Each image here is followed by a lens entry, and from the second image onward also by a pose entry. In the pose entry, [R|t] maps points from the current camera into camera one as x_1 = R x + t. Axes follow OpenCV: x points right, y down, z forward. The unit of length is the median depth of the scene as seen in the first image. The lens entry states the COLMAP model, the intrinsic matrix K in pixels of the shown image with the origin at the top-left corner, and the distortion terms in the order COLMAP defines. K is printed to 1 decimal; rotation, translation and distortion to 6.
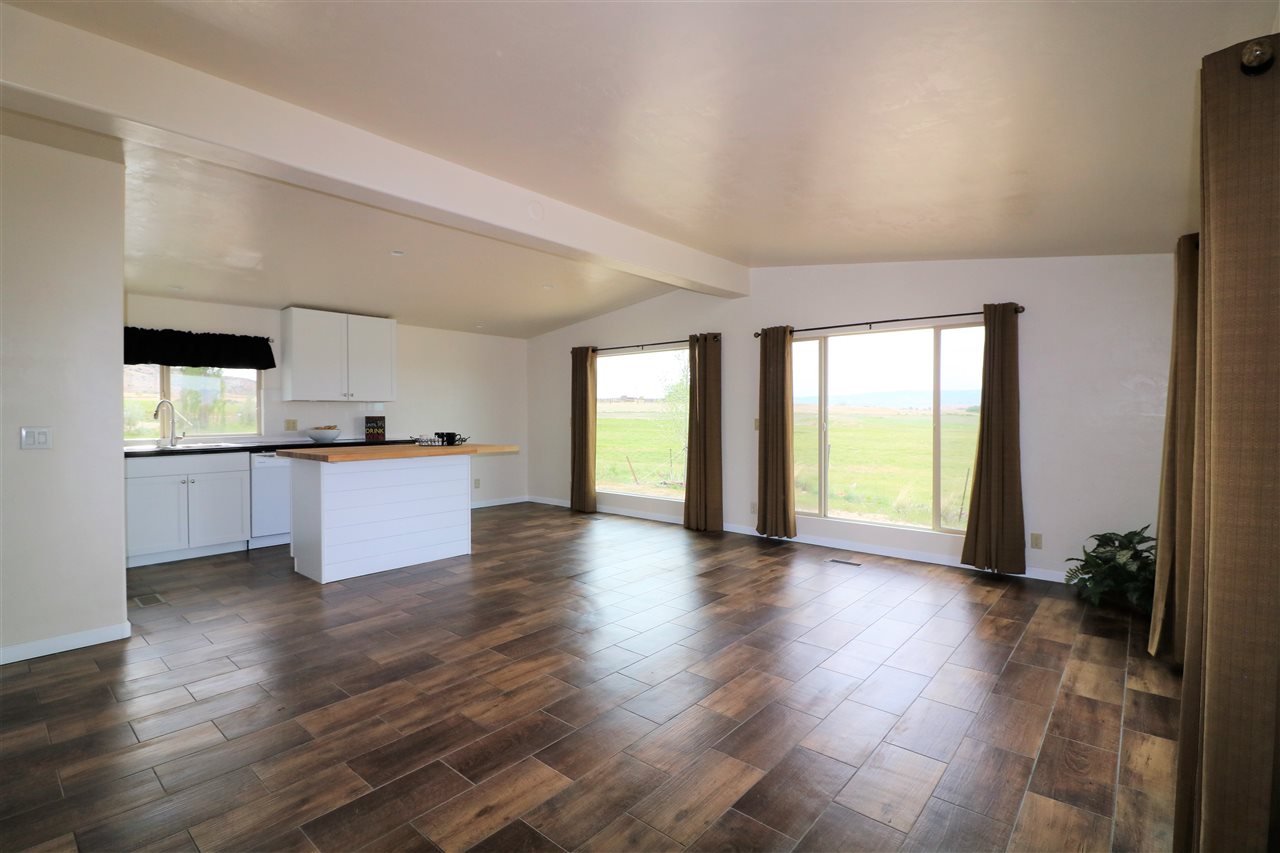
lens RADIAL K [[590.8, 0, 638.1], [0, 590.8, 417.8], [0, 0, 1]] dist [-0.002524, -0.009701]
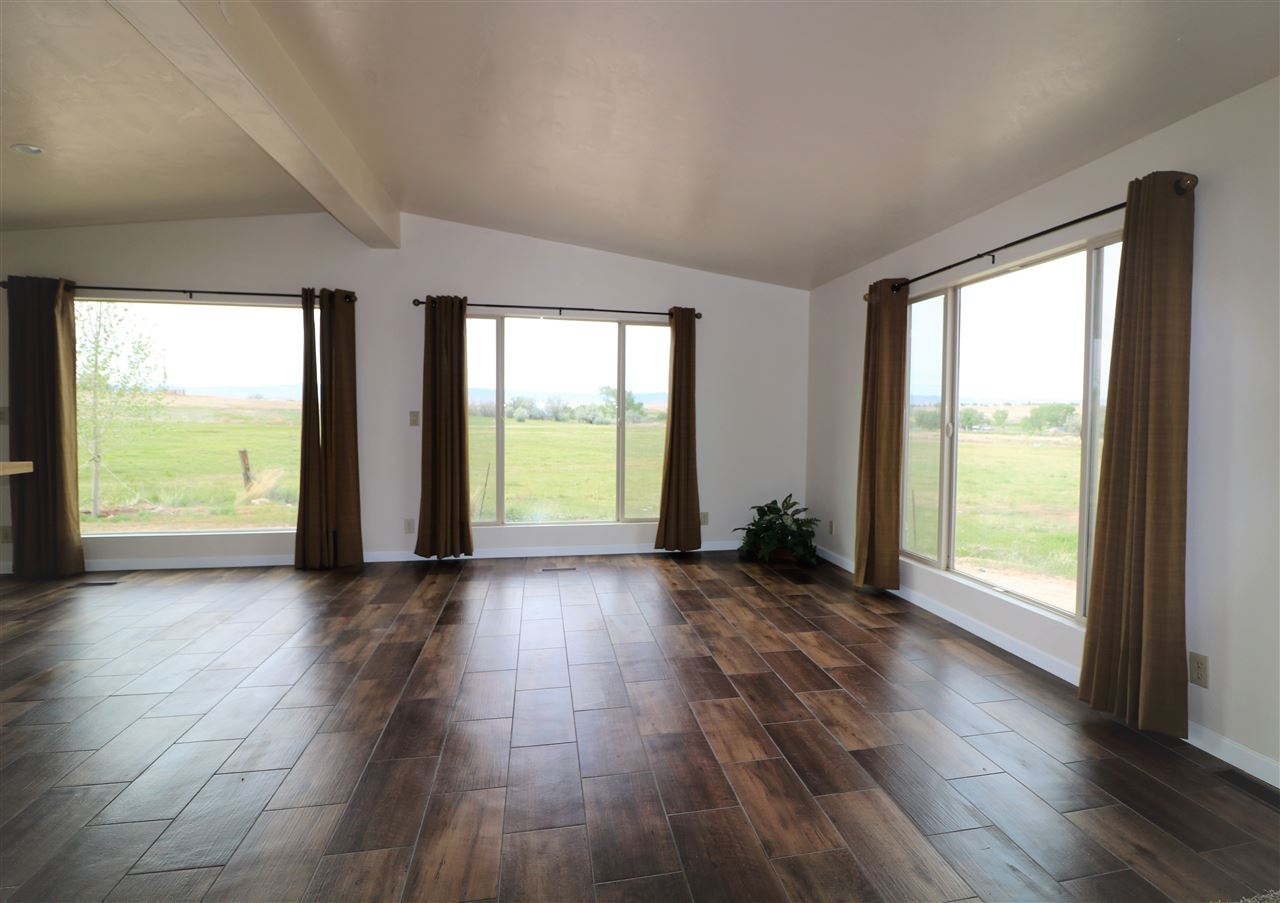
lens RADIAL K [[625.8, 0, 673.4], [0, 625.8, 440.6], [0, 0, 1]] dist [0.001792, -0.010606]
pose [[0.602137, -0.027521, 0.797918, -0.279241], [-0.006109, 0.999218, 0.039074, 0.006692], [-0.798369, -0.028402, 0.601498, 0.255899]]
